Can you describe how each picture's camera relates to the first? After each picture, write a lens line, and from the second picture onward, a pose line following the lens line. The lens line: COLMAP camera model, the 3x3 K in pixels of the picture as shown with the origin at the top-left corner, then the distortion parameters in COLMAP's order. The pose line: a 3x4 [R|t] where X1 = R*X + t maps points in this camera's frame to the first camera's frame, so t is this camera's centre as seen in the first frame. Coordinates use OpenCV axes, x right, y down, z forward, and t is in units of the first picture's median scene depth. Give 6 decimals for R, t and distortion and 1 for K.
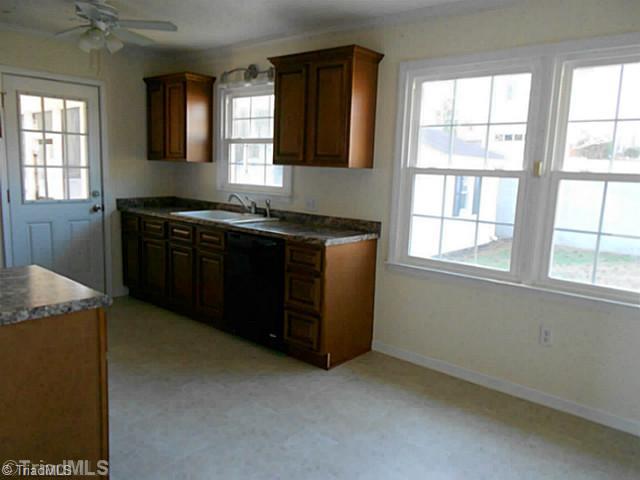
lens RADIAL K [[484.7, 0, 320.0], [0, 484.7, 240.0], [0, 0, 1]] dist [-0.003442, -0.003549]
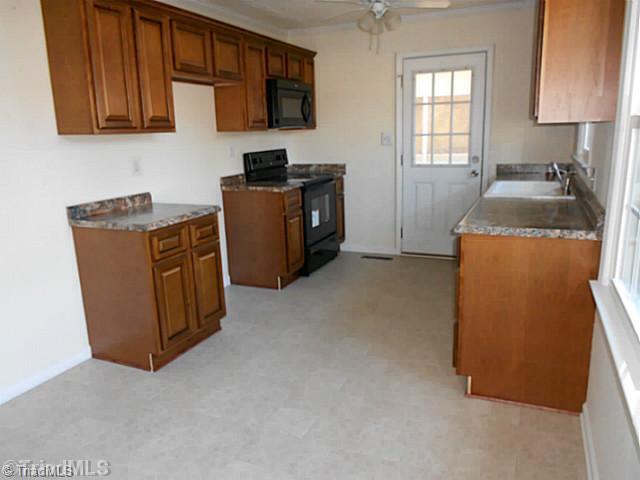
lens RADIAL K [[484.7, 0, 320.0], [0, 484.7, 240.0], [0, 0, 1]] dist [-0.003442, -0.003549]
pose [[0.292200, 0.170070, -0.941114, 0.461156], [-0.097109, 0.984251, 0.147715, -0.048372], [0.951414, 0.048229, 0.304113, 0.395906]]
